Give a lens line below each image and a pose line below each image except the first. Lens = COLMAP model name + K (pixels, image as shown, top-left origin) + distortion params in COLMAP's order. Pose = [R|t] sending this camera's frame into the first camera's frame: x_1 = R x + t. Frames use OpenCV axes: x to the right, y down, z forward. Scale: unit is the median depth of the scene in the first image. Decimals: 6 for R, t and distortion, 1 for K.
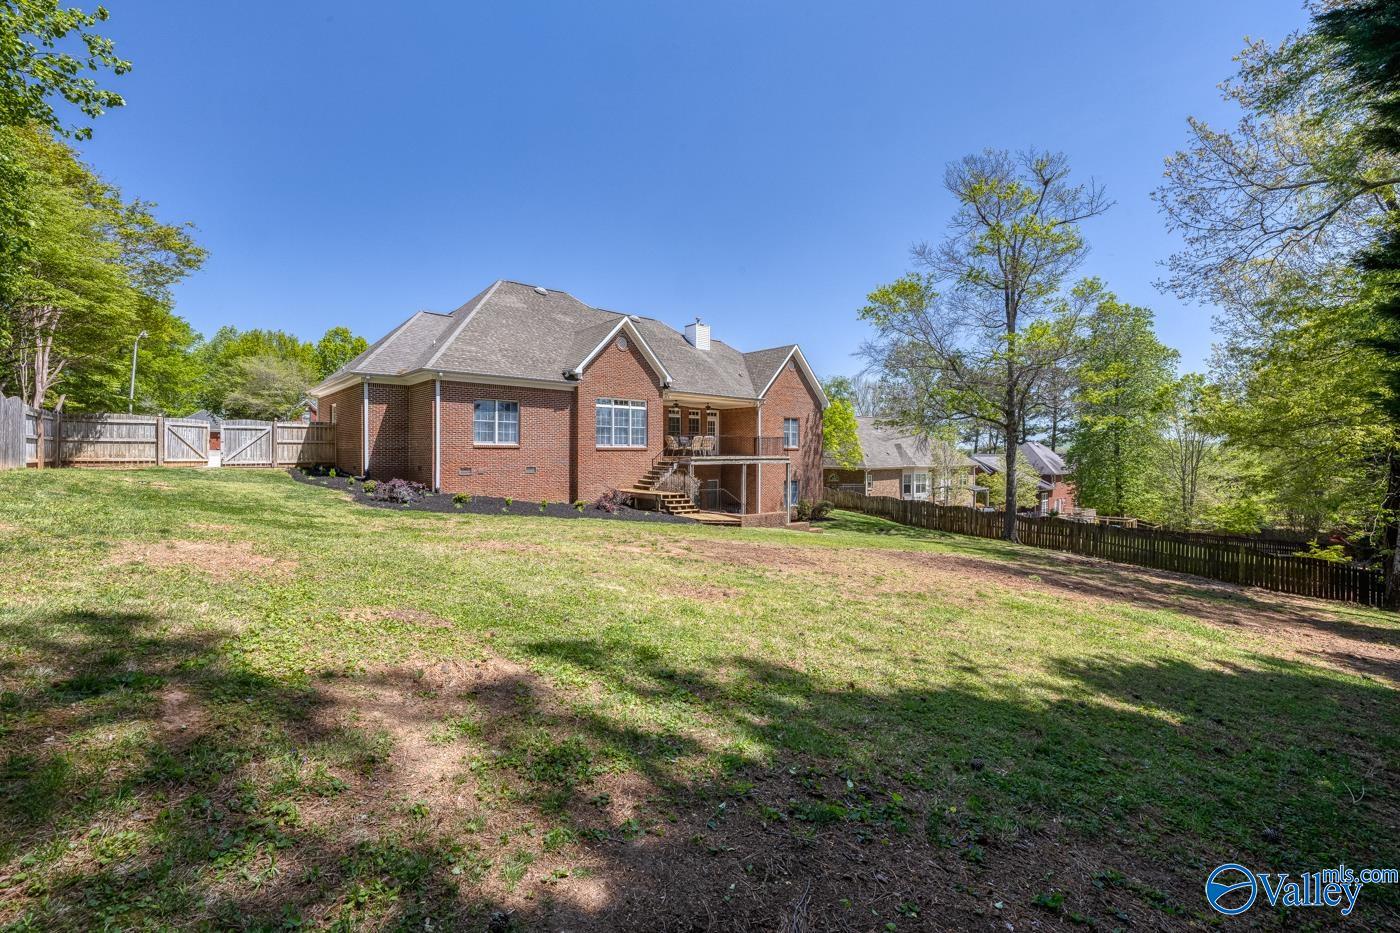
lens RADIAL K [[604.2, 0, 699.4], [0, 604.2, 466.5], [0, 0, 1]] dist [0.000292, 0.000007]
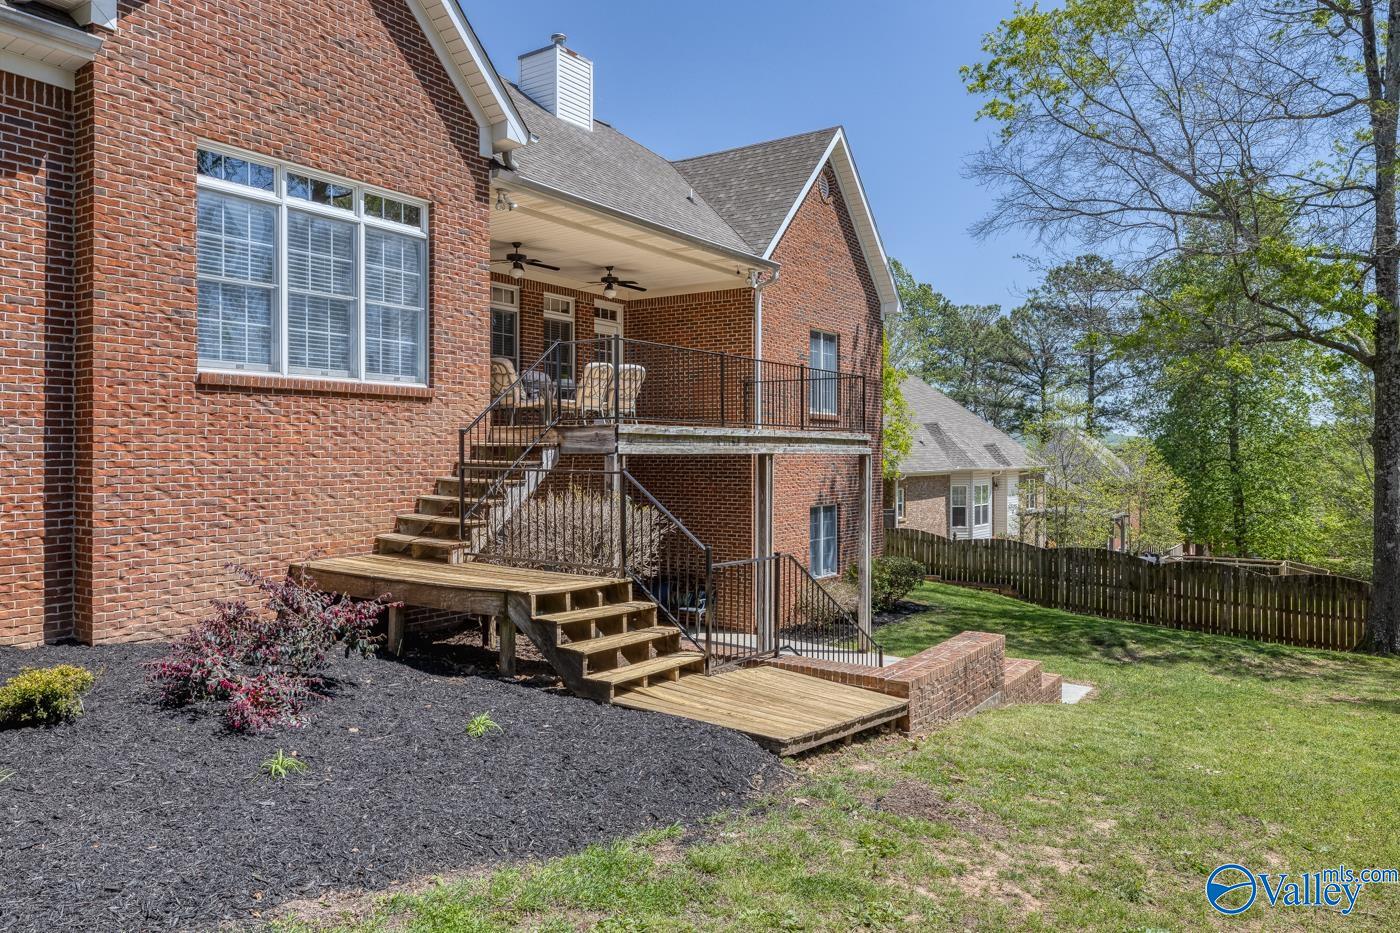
lens RADIAL K [[951.5, 0, 701.2], [0, 951.5, 461.2], [0, 0, 1]] dist [-0.000436, 0.001205]
pose [[0.967817, -0.002450, 0.251645, -0.078048], [0.006430, 0.999867, -0.014997, 0.005999], [-0.251575, 0.016132, 0.967703, 0.593405]]
